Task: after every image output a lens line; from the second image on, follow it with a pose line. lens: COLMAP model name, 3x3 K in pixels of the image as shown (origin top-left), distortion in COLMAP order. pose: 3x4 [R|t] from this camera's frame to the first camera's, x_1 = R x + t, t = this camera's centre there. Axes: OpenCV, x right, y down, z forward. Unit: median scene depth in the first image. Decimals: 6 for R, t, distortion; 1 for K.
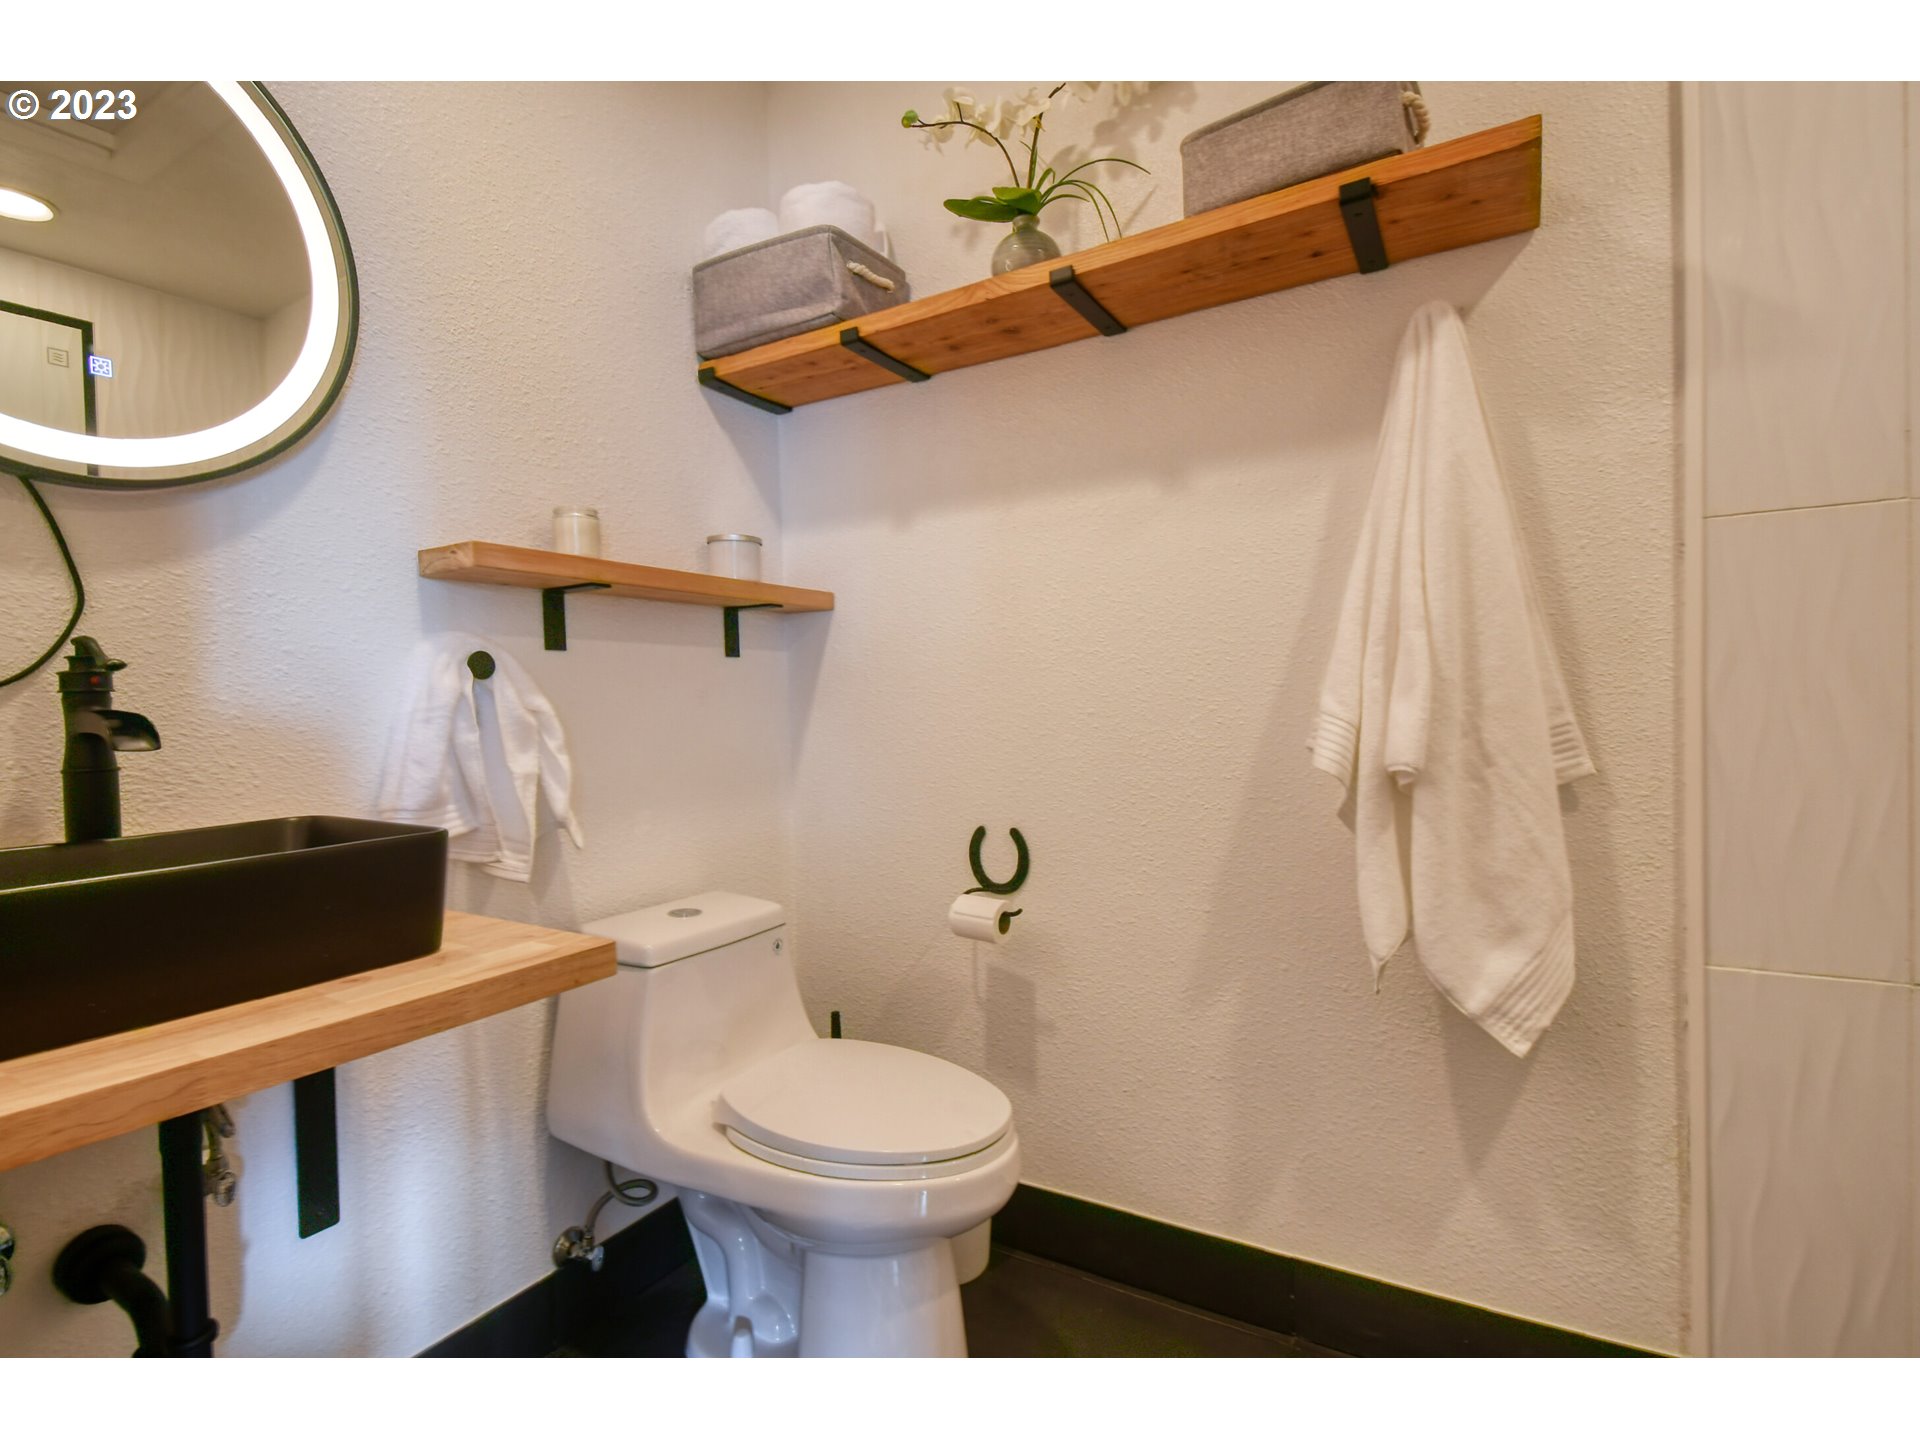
lens RADIAL K [[956.2, 0, 968.8], [0, 956.2, 731.9], [0, 0, 1]] dist [0.034459, -0.000220]
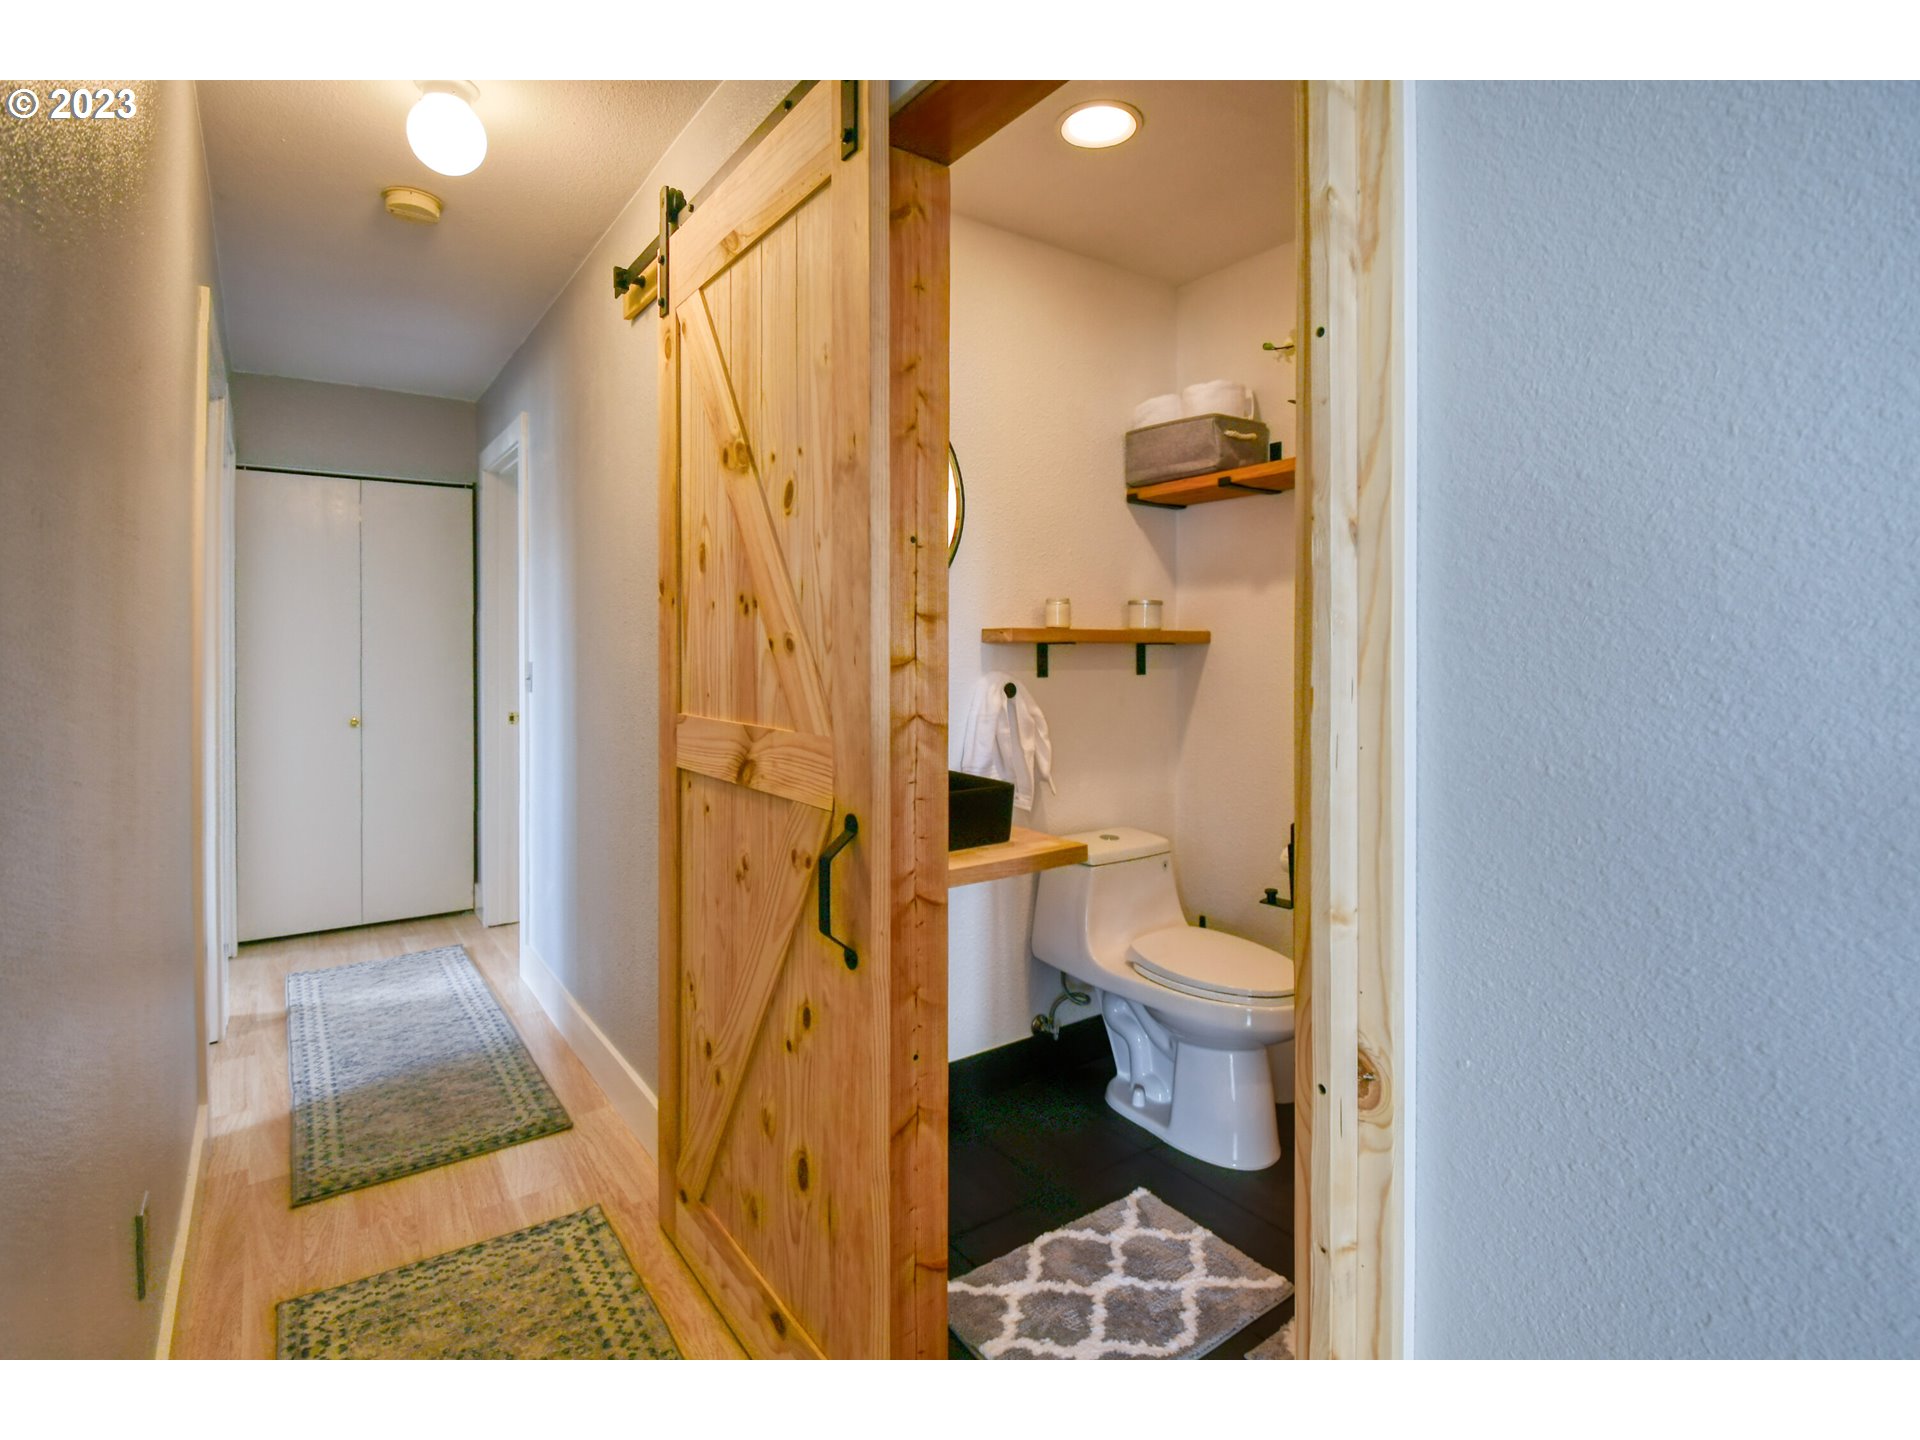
lens RADIAL K [[939.0, 0, 961.0], [0, 939.0, 666.2], [0, 0, 1]] dist [0.001800, -0.000083]
pose [[0.917111, 0.028037, -0.397644, 0.102765], [-0.034053, 0.999387, -0.008073, -0.084417], [0.397174, 0.020945, 0.917504, -0.586435]]
